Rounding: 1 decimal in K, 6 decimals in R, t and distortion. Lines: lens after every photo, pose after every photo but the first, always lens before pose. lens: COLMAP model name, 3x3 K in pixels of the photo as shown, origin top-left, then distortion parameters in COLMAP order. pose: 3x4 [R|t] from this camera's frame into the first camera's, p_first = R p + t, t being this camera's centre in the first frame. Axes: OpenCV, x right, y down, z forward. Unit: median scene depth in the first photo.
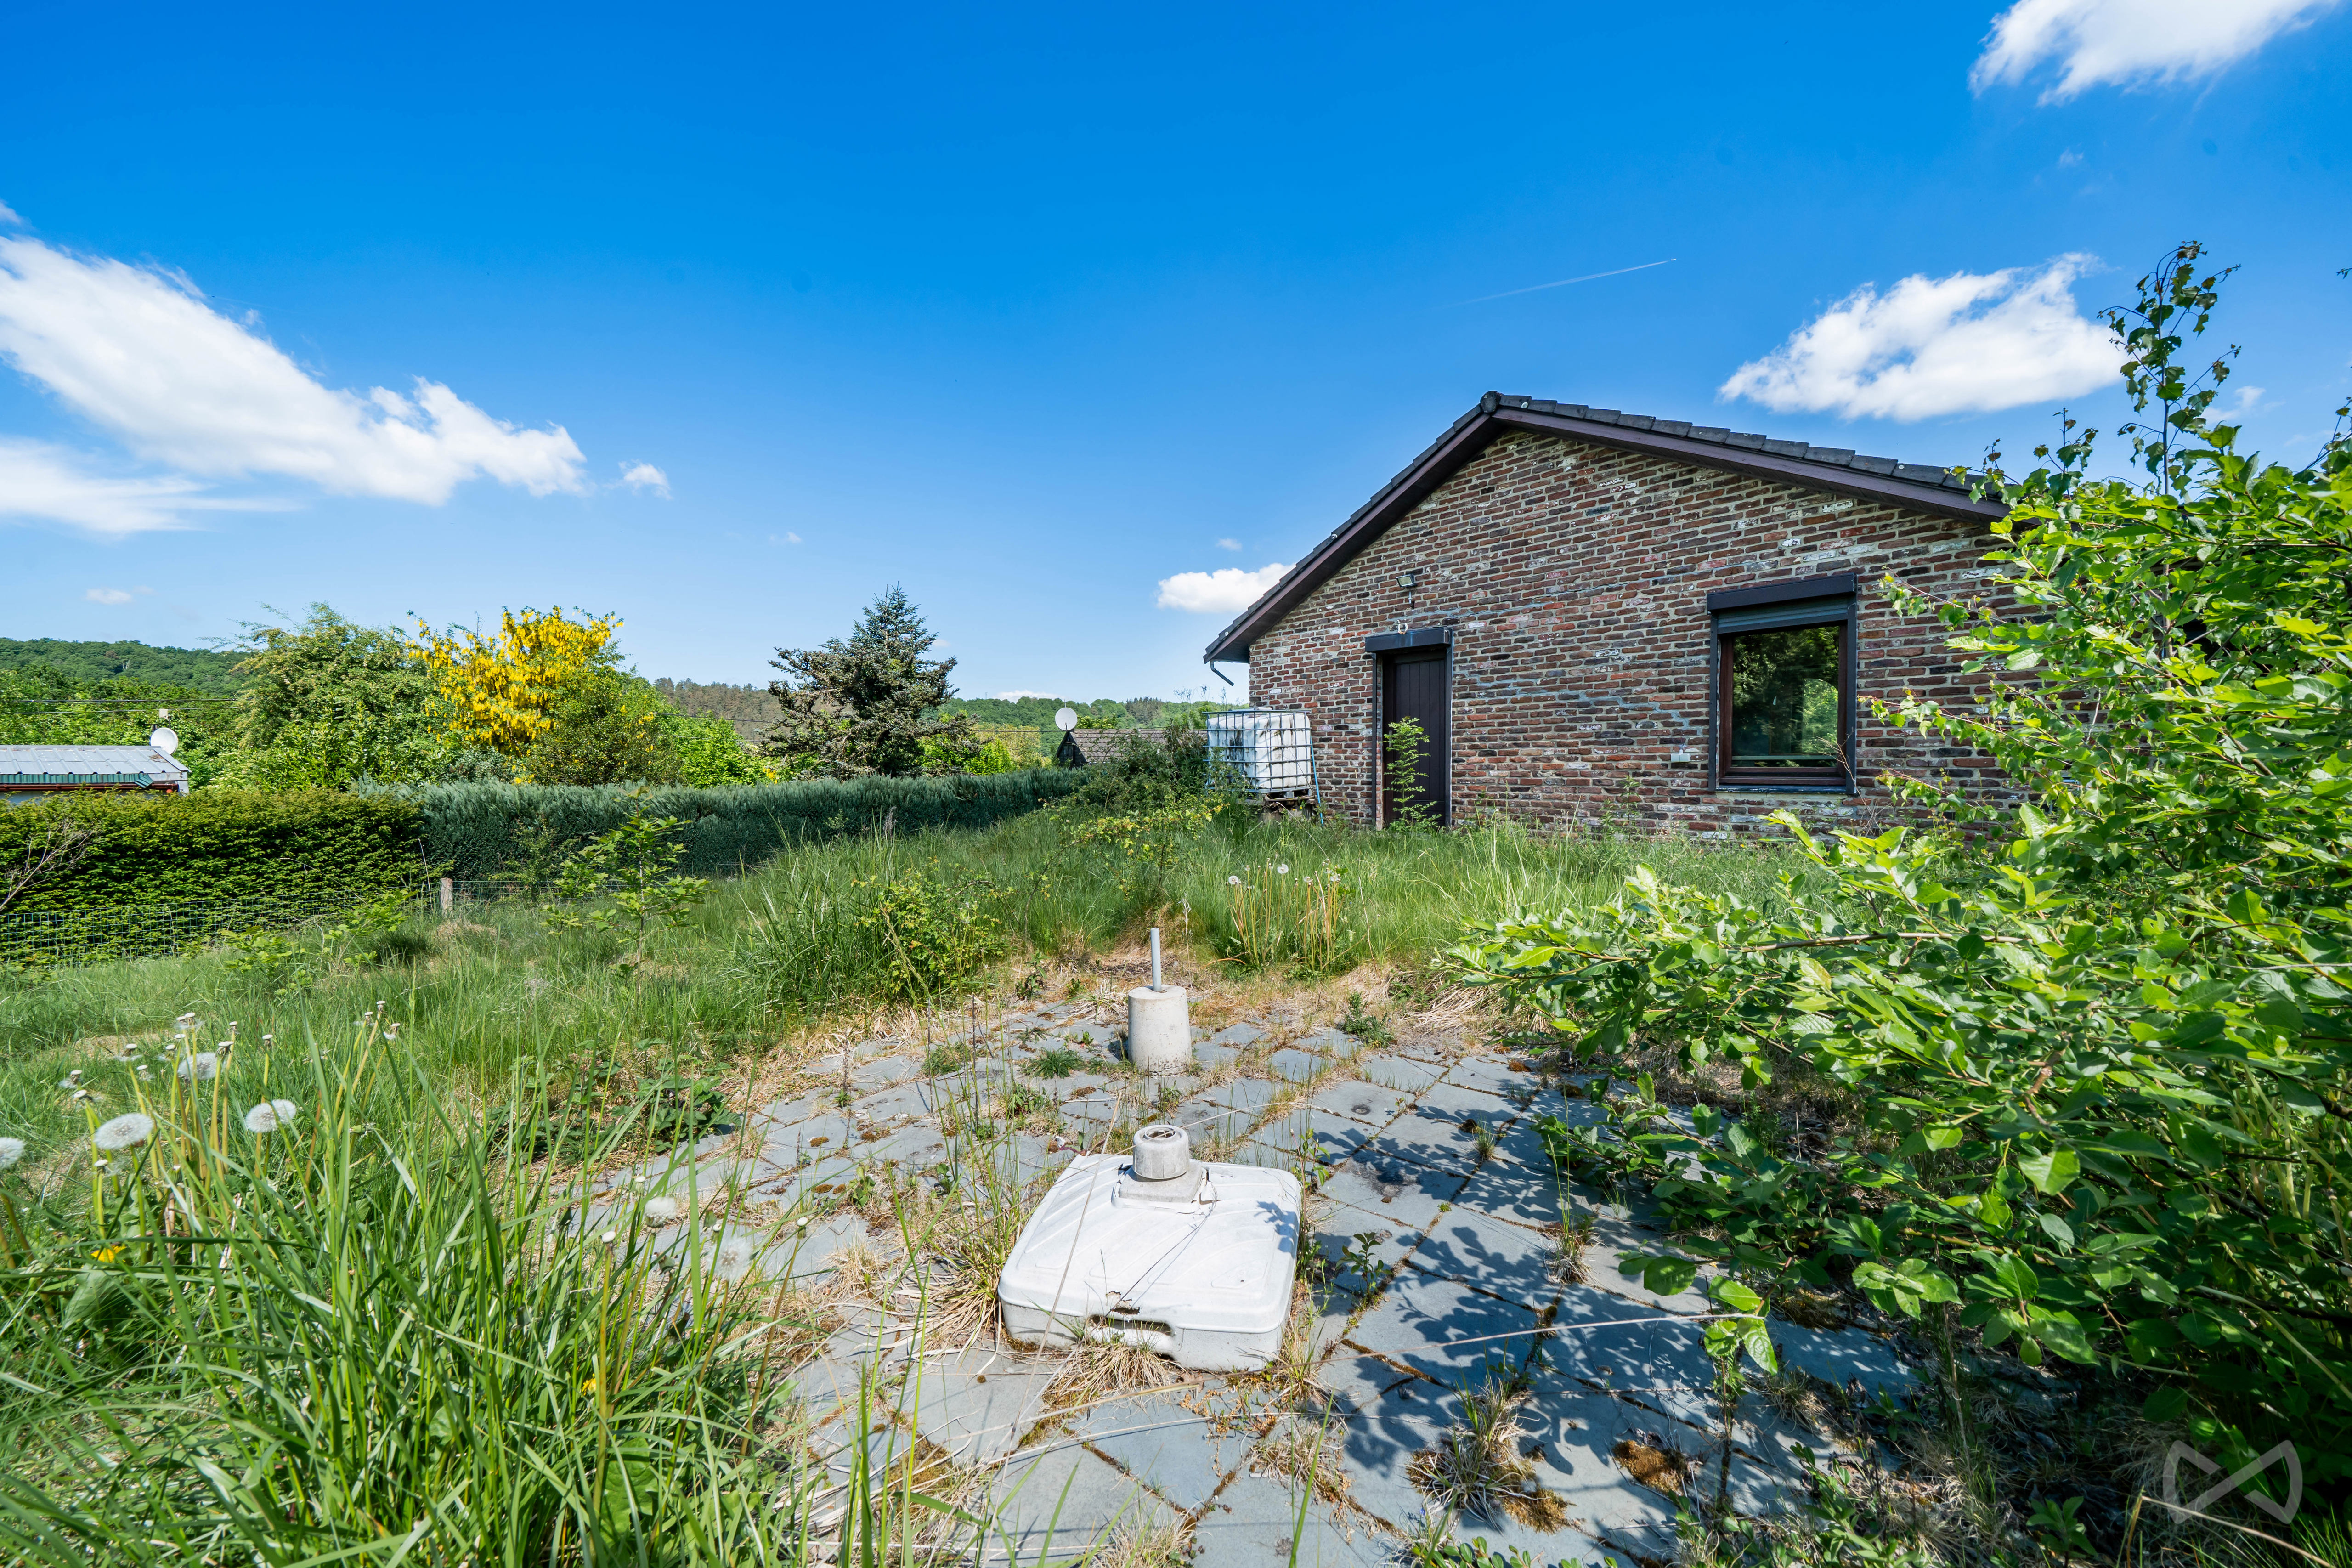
lens RADIAL K [[831.1, 0, 1171.6], [0, 831.1, 777.0], [0, 0, 1]] dist [-0.002562, -0.000172]
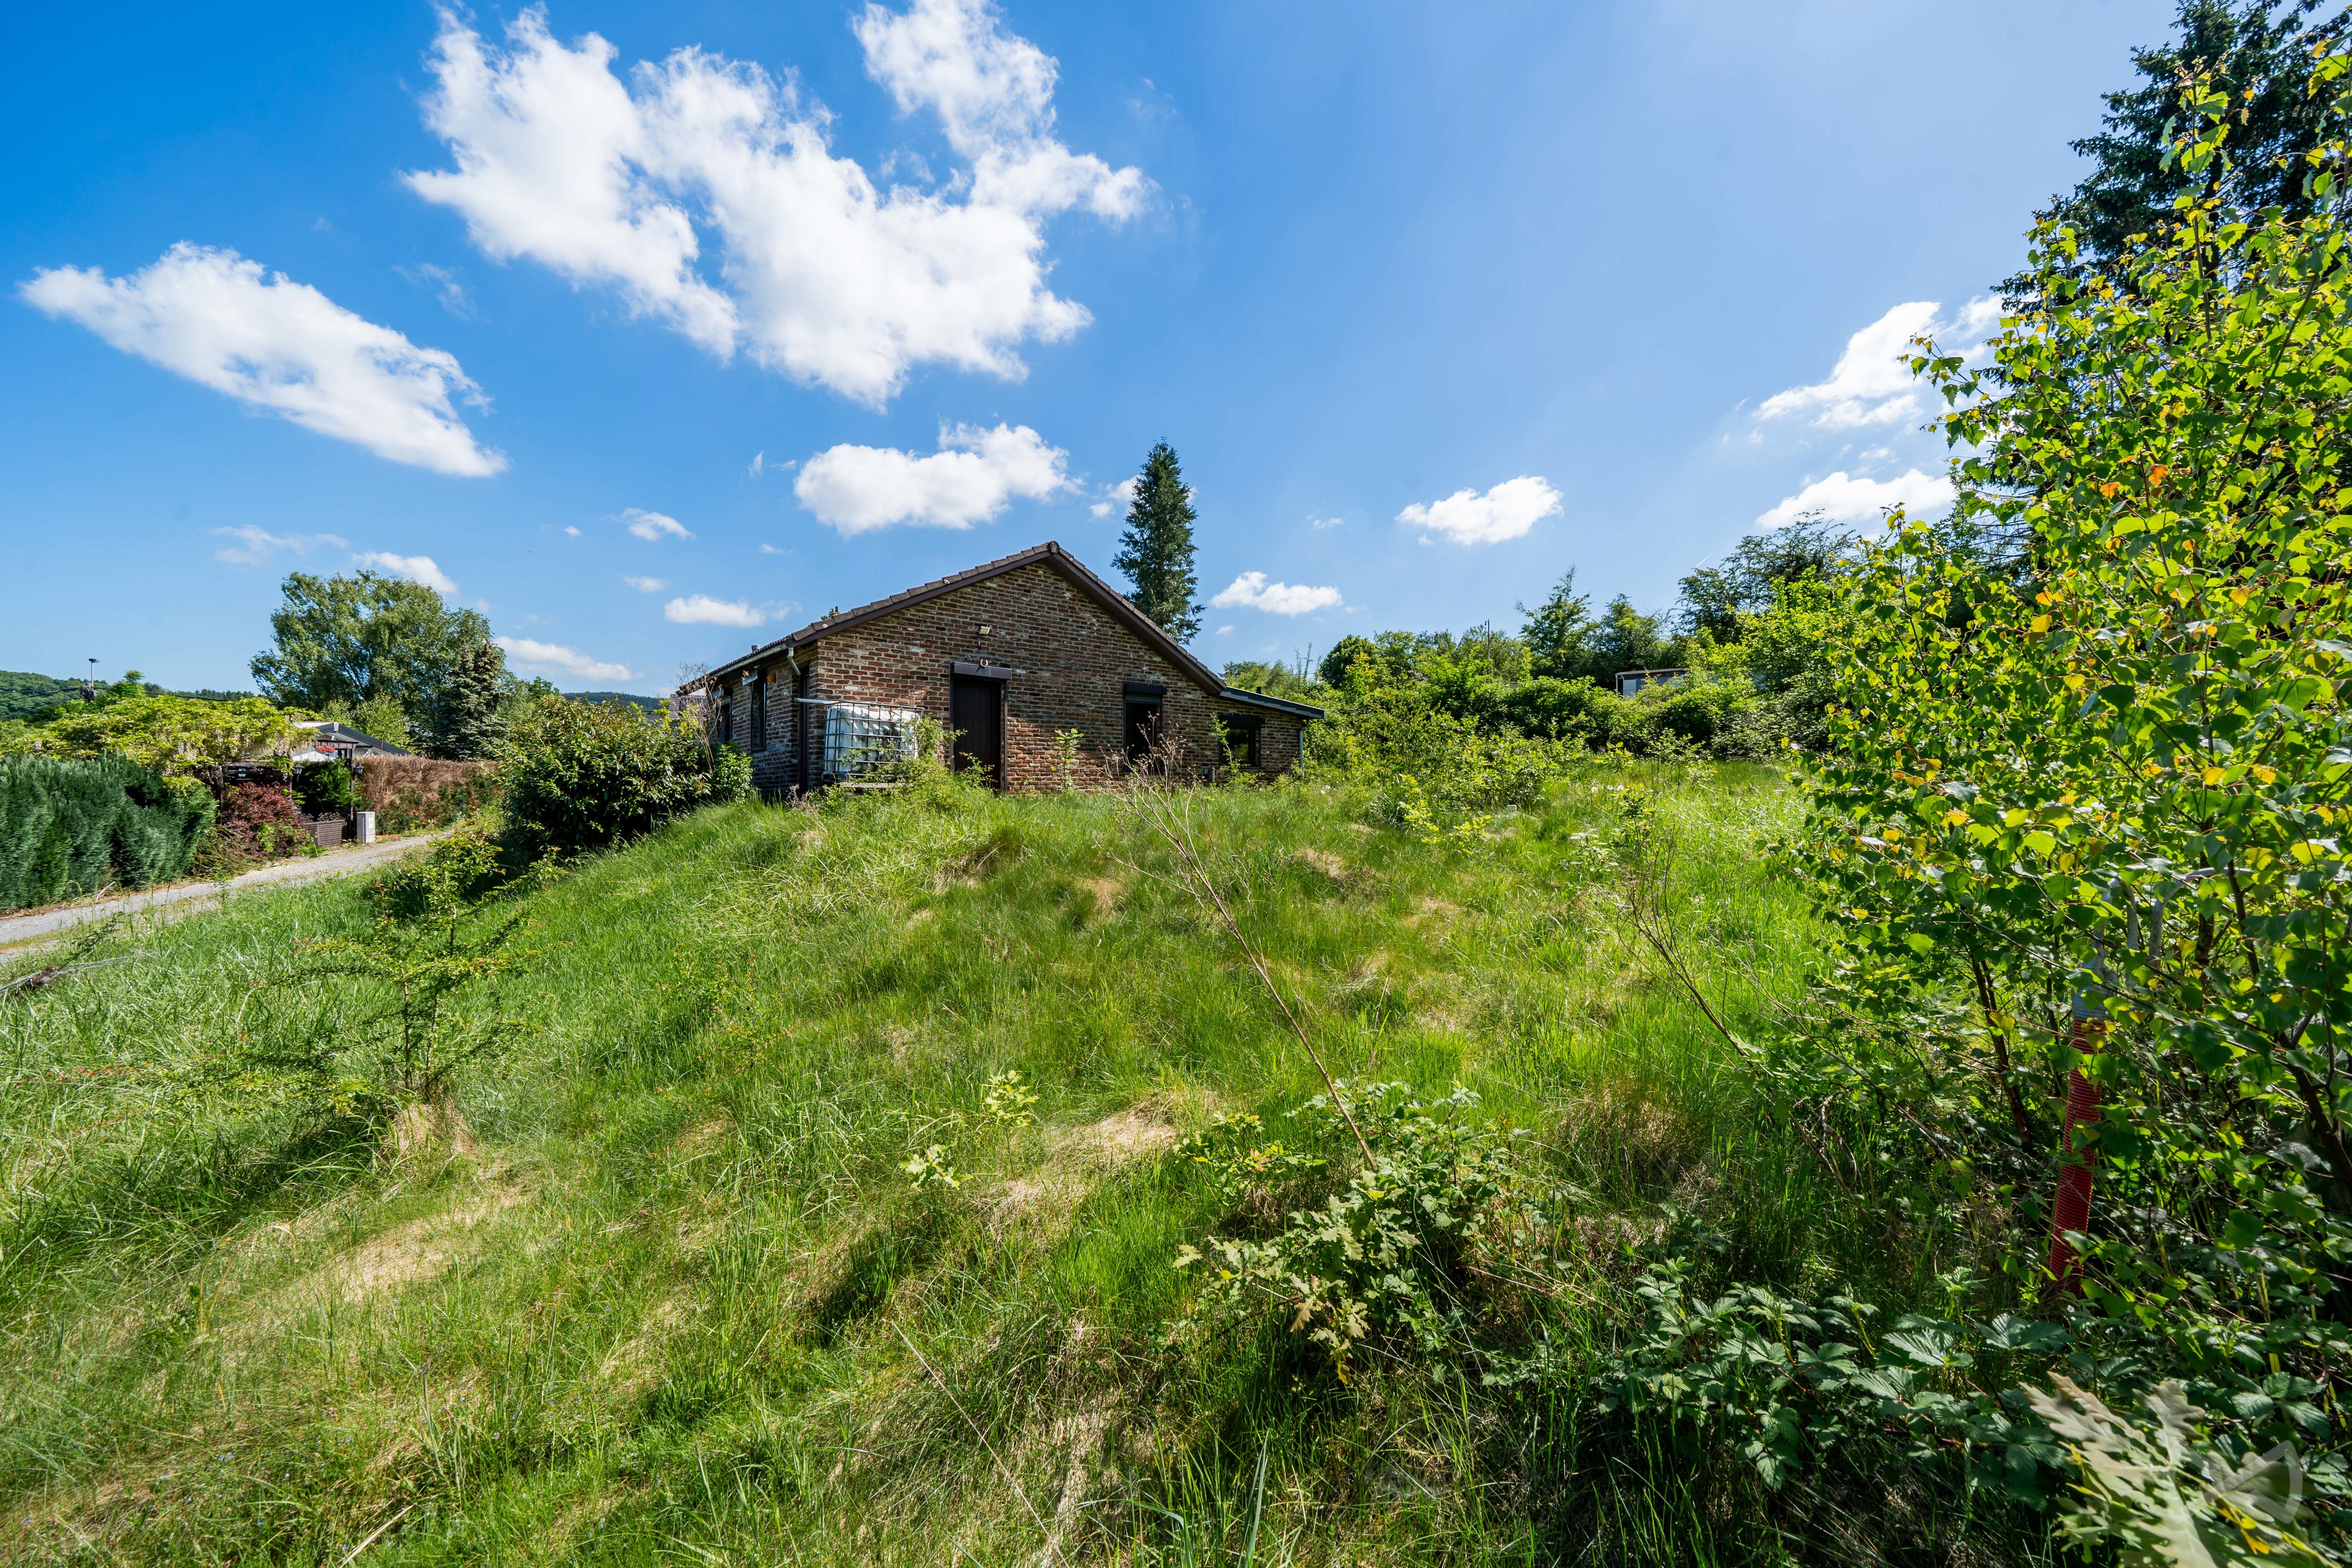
lens RADIAL K [[854.4, 0, 1150.7], [0, 854.4, 775.7], [0, 0, 1]] dist [-0.000260, -0.000035]
pose [[-0.023627, 0.025802, 0.999388, -1.516682], [0.024805, 0.999374, -0.025215, 0.076760], [-0.999413, 0.024194, -0.024252, 0.950211]]
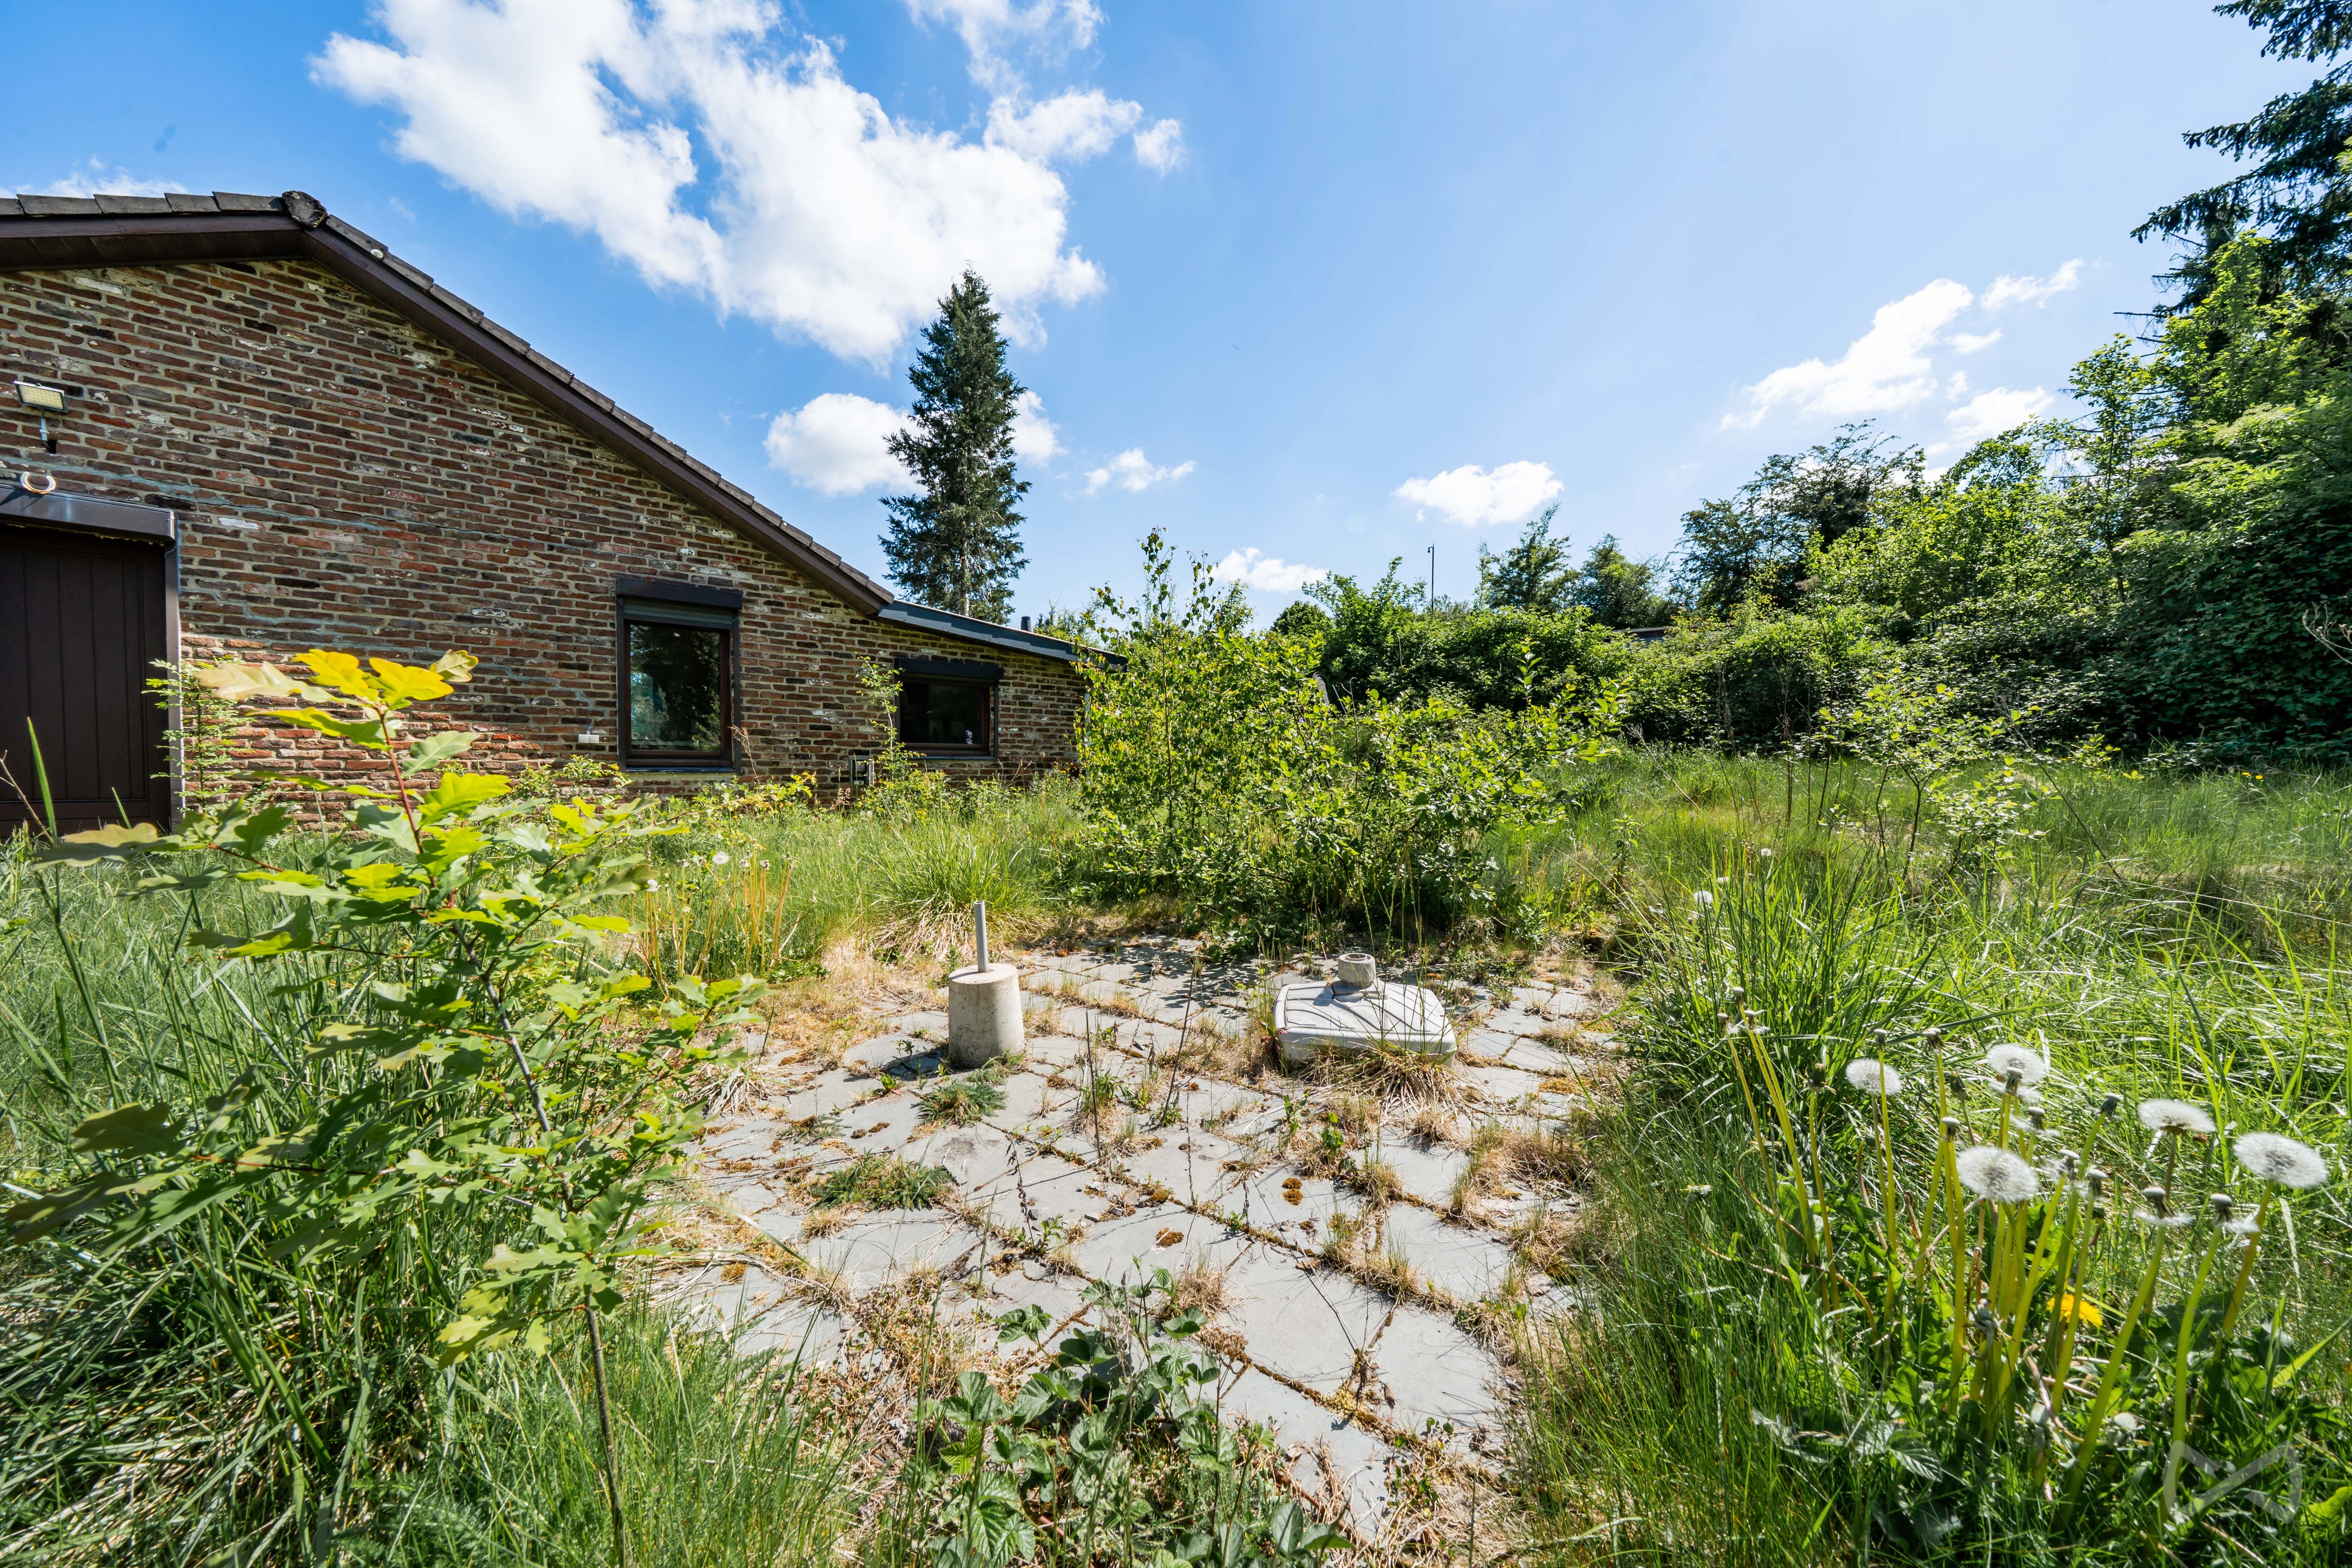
lens RADIAL K [[831.1, 0, 1171.6], [0, 831.1, 777.0], [0, 0, 1]] dist [-0.002562, -0.000172]
pose [[-0.068365, -0.003906, 0.997653, -0.386015], [0.016402, 0.999853, 0.005039, 0.026709], [-0.997526, 0.016708, -0.068291, 0.383493]]
